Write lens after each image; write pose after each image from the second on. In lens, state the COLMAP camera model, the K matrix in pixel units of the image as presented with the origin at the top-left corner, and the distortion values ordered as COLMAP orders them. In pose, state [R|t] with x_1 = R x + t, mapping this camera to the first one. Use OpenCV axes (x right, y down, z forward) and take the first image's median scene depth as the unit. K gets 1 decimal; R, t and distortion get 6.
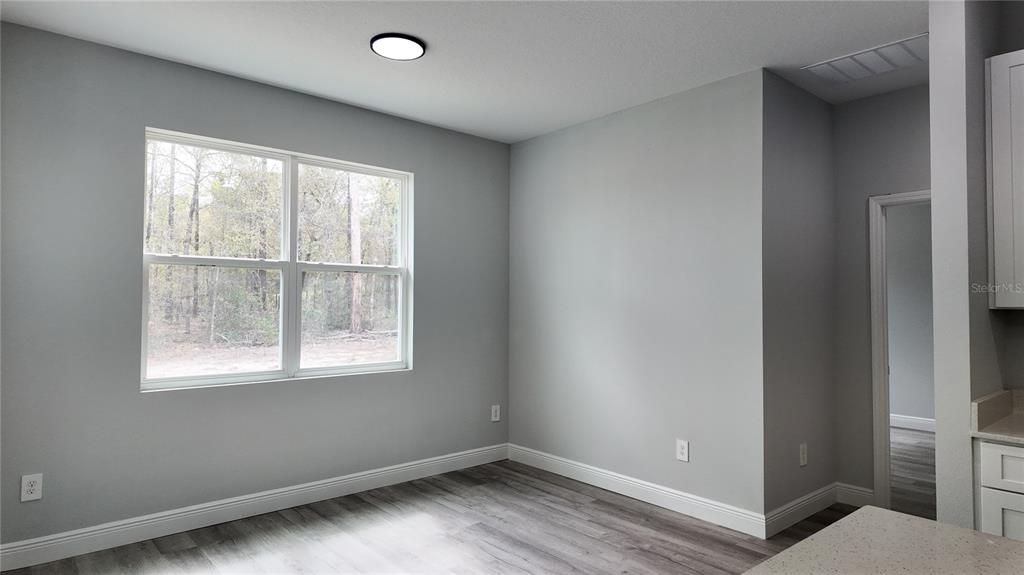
lens RADIAL K [[612.5, 0, 511.6], [0, 612.5, 283.2], [0, 0, 1]] dist [0.069544, -0.060088]
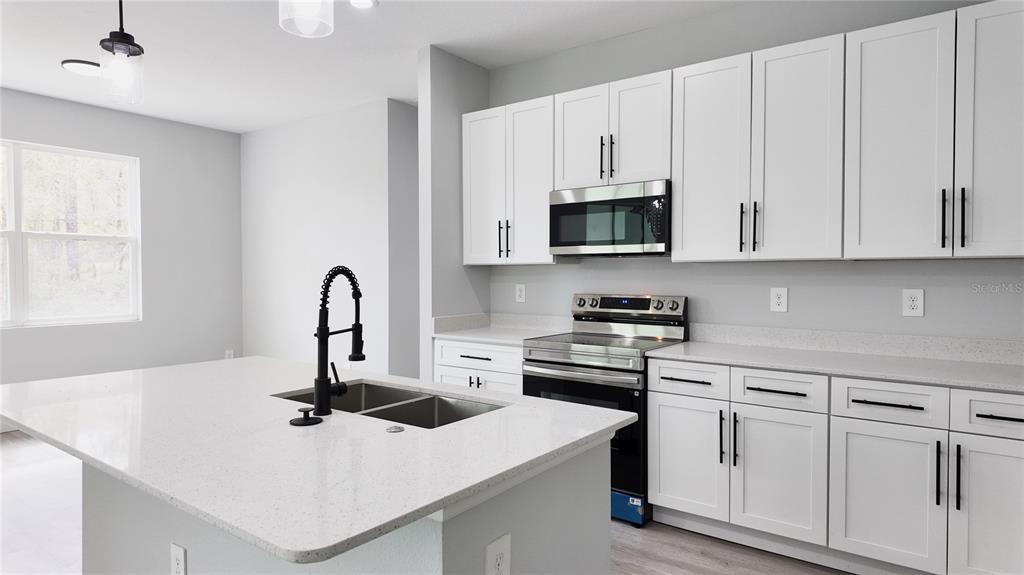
lens RADIAL K [[612.5, 0, 511.6], [0, 612.5, 283.2], [0, 0, 1]] dist [0.069544, -0.060088]
pose [[0.977508, -0.008831, 0.210713, 0.326194], [-0.001582, 0.998788, 0.049196, 0.005294], [-0.210892, -0.048423, 0.976309, -0.395790]]
